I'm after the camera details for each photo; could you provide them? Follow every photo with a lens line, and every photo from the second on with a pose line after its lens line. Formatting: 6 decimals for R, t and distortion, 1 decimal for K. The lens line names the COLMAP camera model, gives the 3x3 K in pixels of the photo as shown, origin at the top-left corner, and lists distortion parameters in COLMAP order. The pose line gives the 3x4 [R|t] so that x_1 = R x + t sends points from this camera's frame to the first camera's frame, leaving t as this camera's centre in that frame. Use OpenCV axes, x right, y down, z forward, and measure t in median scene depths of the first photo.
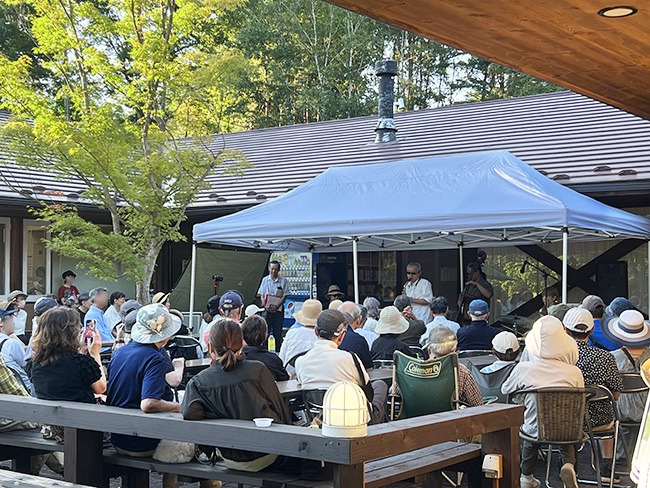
lens RADIAL K [[989.0, 0, 326.4], [0, 989.0, 262.5], [0, 0, 1]] dist [0.180629, 0.000000]
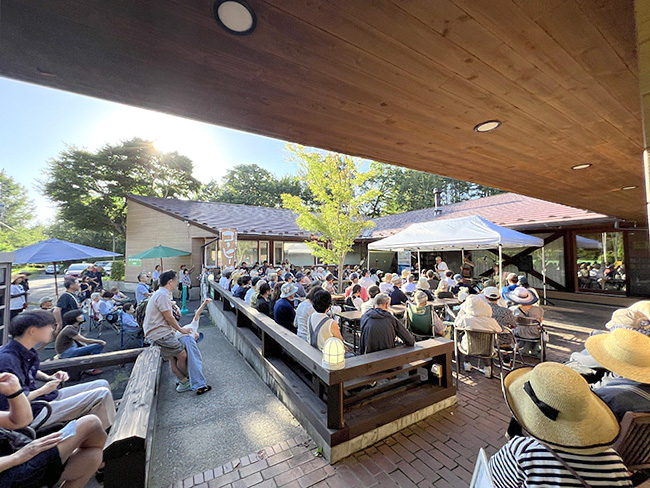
lens RADIAL K [[260.7, 0, 327.2], [0, 260.7, 246.4], [0, 0, 1]] dist [0.007980, -0.000079]
pose [[0.922622, -0.019258, -0.385224, 0.069671], [0.012982, 0.999737, -0.018885, -0.017270], [0.385487, 0.012423, 0.922630, 0.172514]]
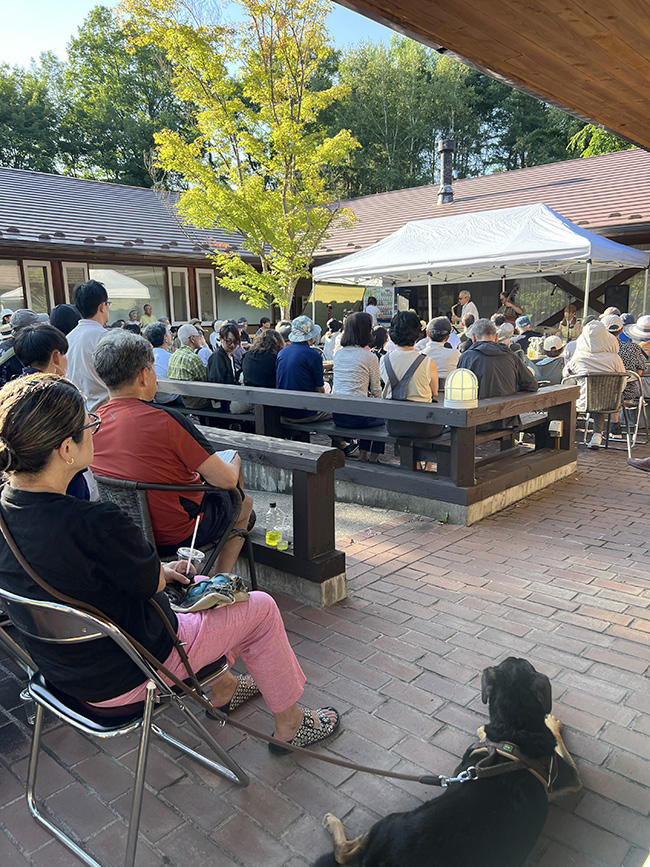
lens RADIAL K [[656.1, 0, 324.6], [0, 656.1, 446.8], [0, 0, 1]] dist [0.036231, -0.018666]
pose [[0.995472, -0.002750, -0.095019, -0.028282], [0.023341, 0.976052, 0.216282, 0.008684], [0.092148, -0.217520, 0.971696, 0.028821]]
